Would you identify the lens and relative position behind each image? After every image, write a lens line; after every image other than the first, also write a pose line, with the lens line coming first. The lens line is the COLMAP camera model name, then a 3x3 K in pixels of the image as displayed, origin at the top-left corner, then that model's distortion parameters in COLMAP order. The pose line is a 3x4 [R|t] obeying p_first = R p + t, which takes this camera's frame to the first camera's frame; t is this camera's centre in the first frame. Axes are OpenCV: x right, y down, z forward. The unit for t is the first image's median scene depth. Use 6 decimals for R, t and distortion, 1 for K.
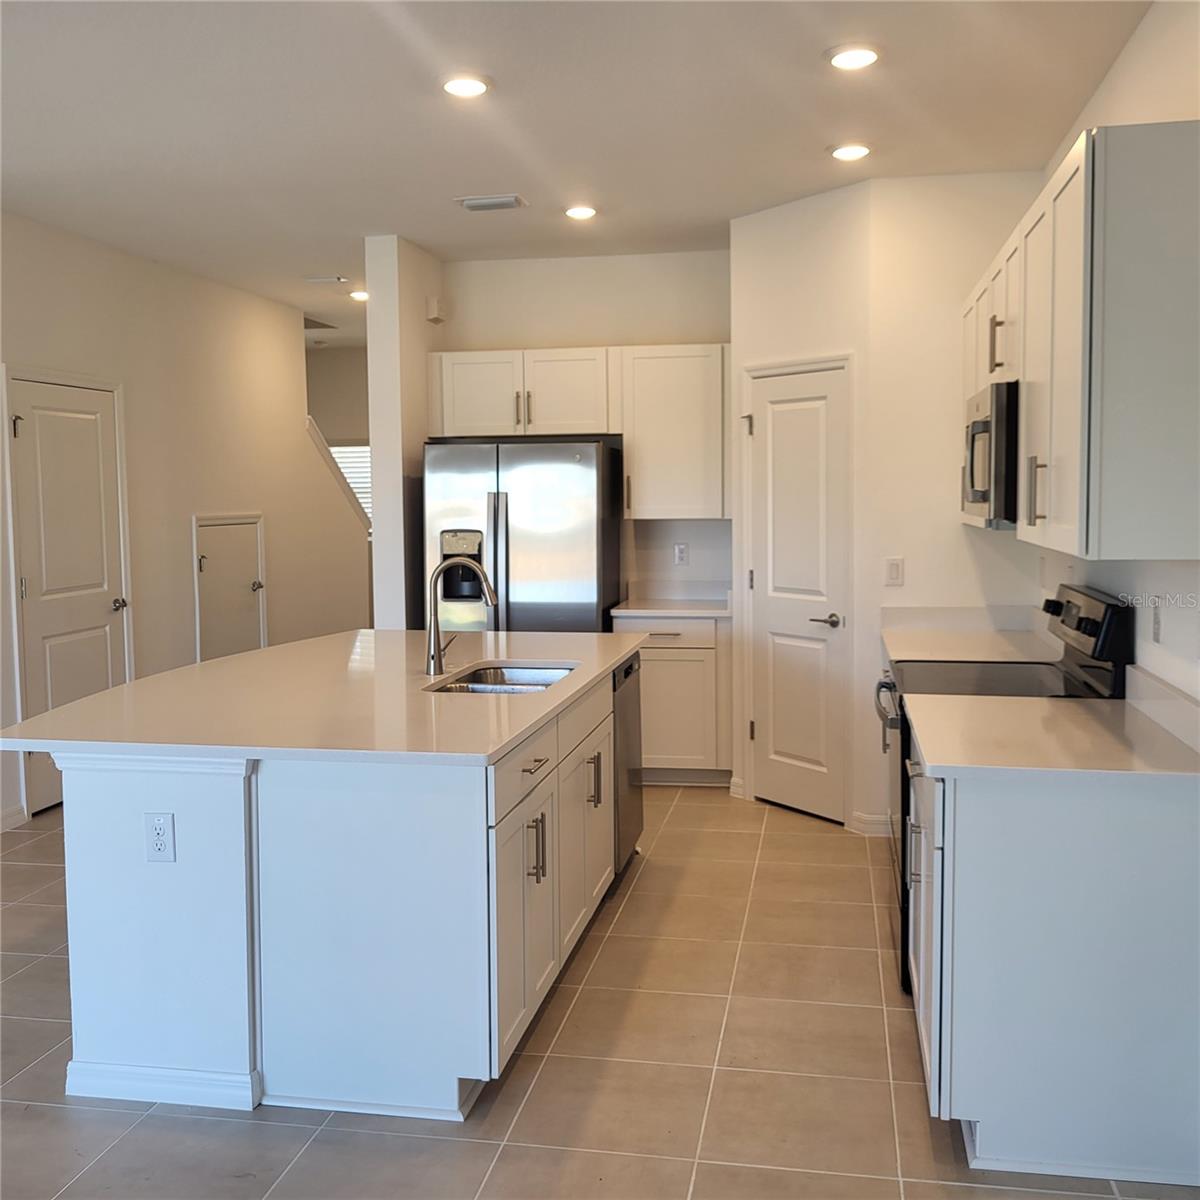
lens RADIAL K [[1228.9, 0, 613.1], [0, 1228.9, 595.4], [0, 0, 1]] dist [0.016735, 0.000000]
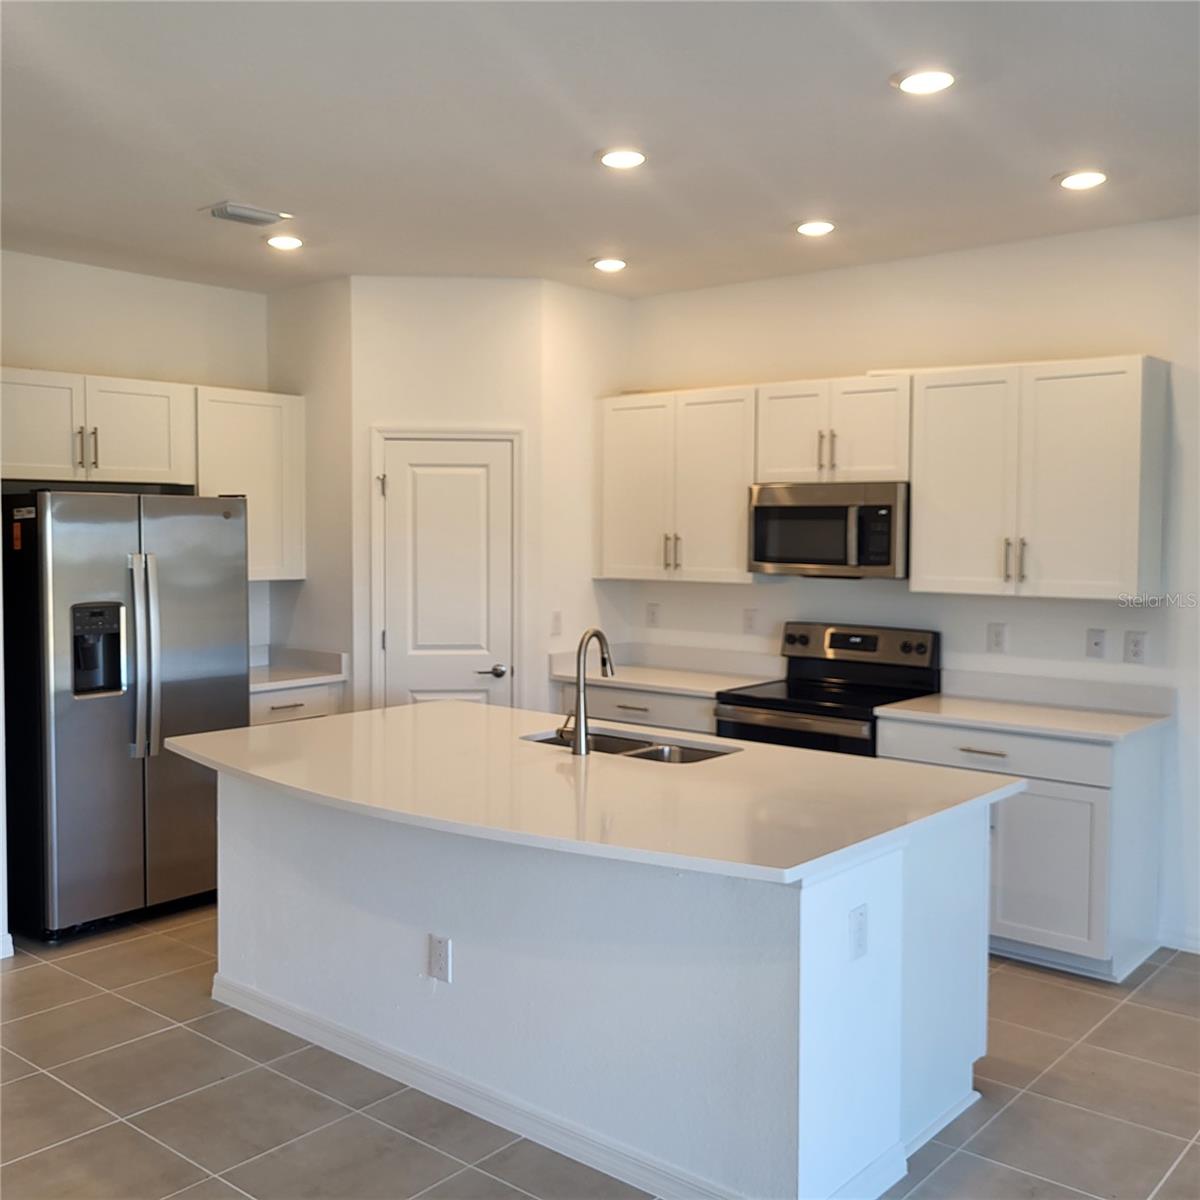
lens RADIAL K [[1228.9, 0, 588.8], [0, 1228.9, 602.3], [0, 0, 1]] dist [0.016735, 0.000000]
pose [[0.503346, -0.041418, 0.863092, -0.669950], [0.066332, 0.997755, 0.009196, -0.042249], [-0.861535, 0.052622, 0.504964, 0.357560]]
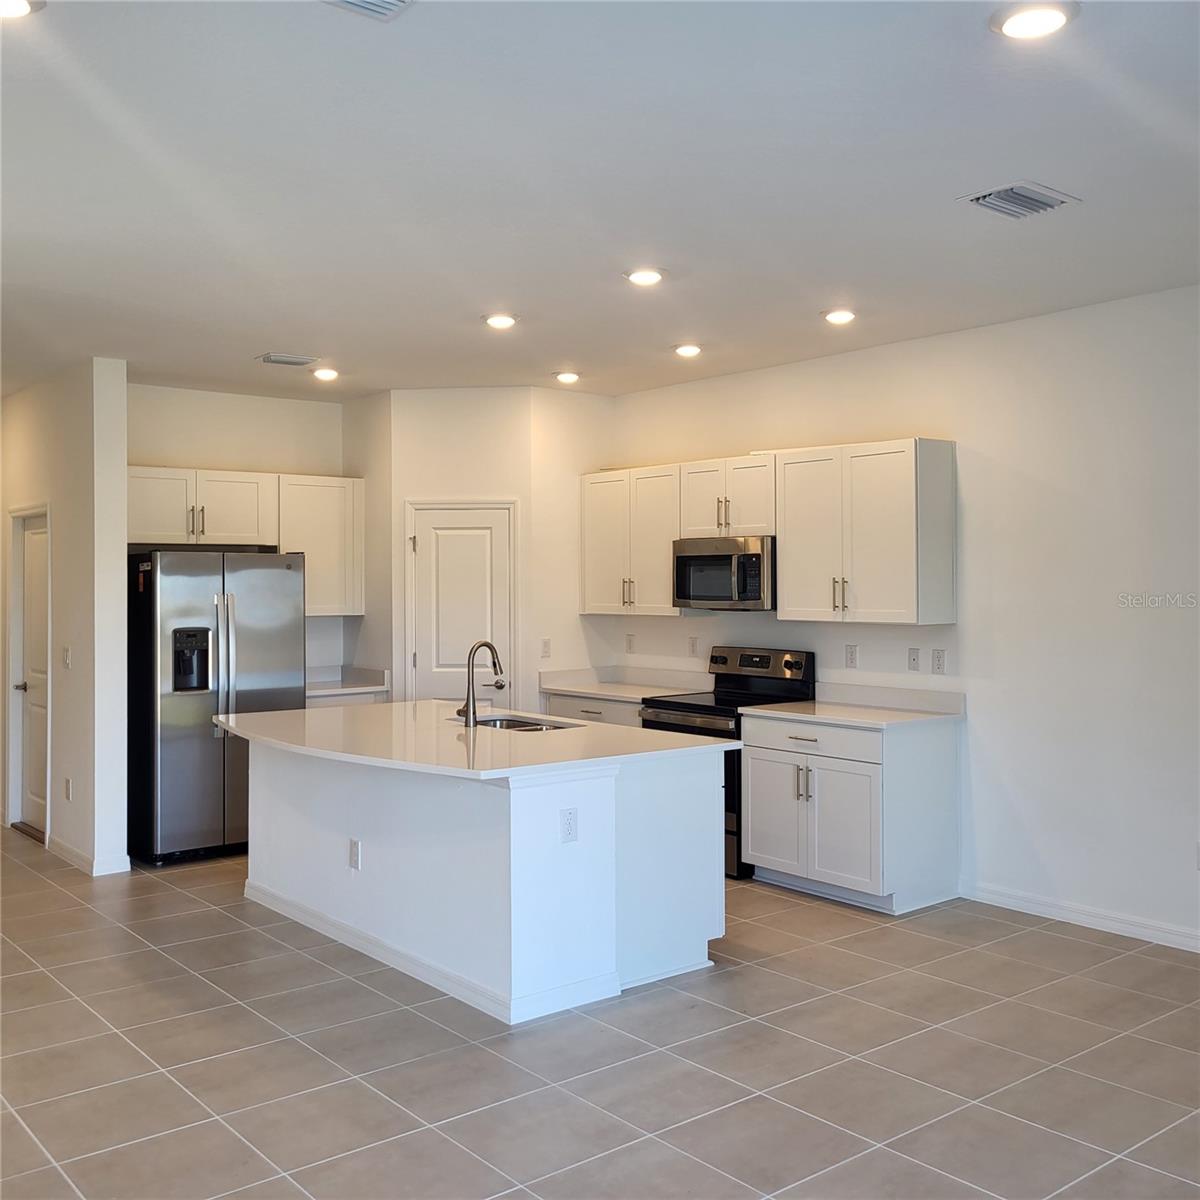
lens RADIAL K [[1228.9, 0, 597.0], [0, 1228.9, 588.7], [0, 0, 1]] dist [0.016735, 0.000000]
pose [[0.650774, 0.002030, 0.759269, -0.771983], [0.063864, 0.996306, -0.057402, -0.001107], [-0.756581, 0.085846, 0.648241, -0.010323]]
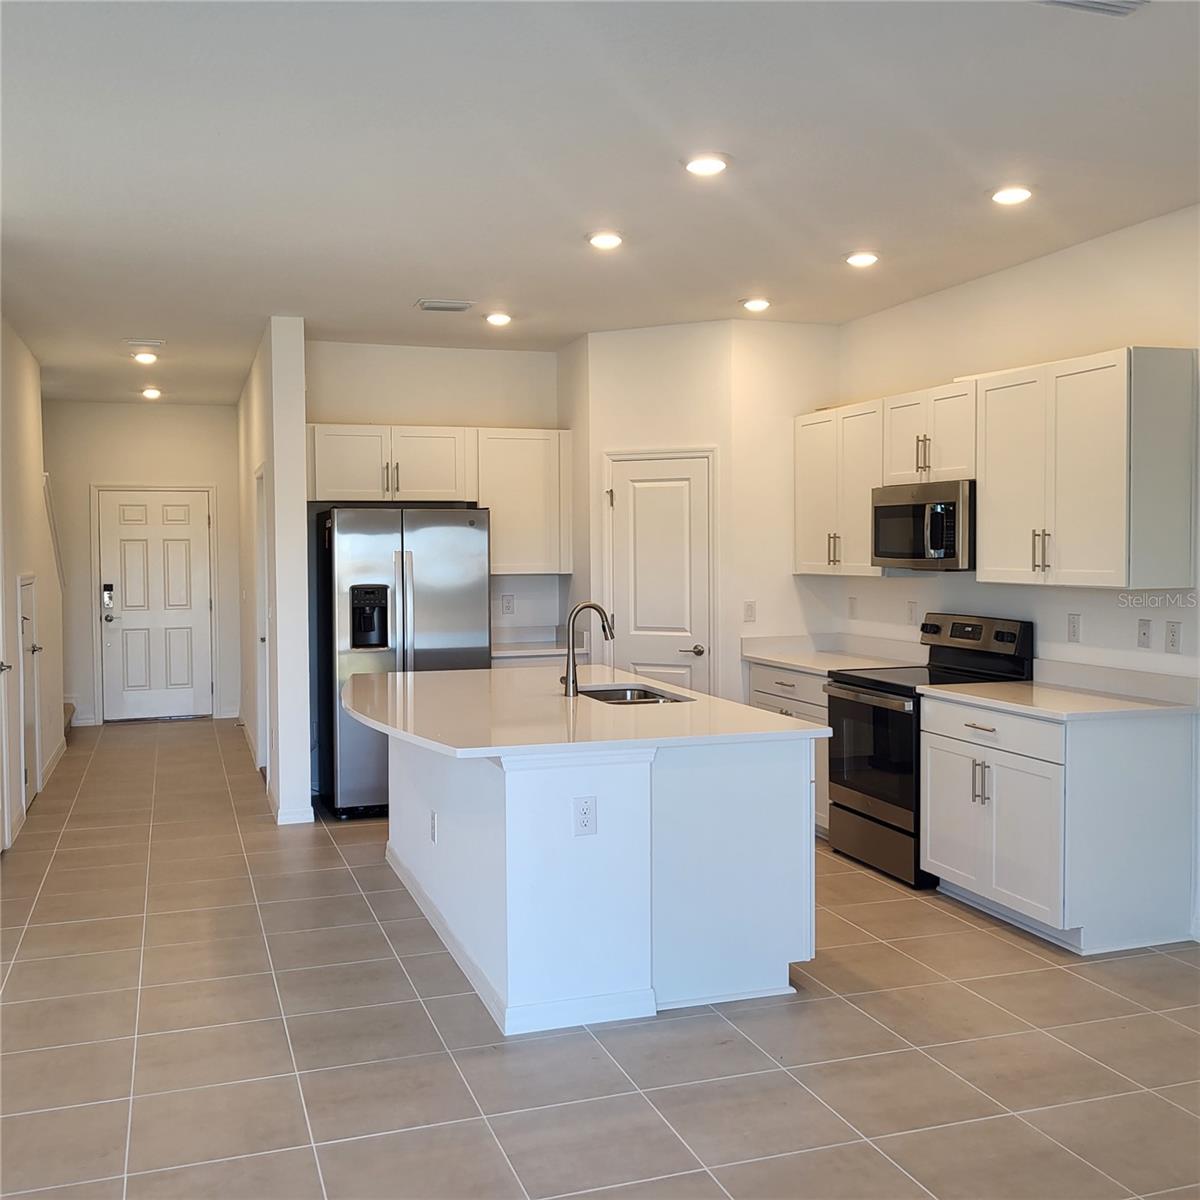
lens RADIAL K [[1228.9, 0, 588.2], [0, 1228.9, 602.3], [0, 0, 1]] dist [0.016735, 0.000000]
pose [[0.875214, -0.019127, 0.483357, -0.514003], [0.040449, 0.998612, -0.033724, 0.008281], [-0.482042, 0.049067, 0.874773, -0.074487]]
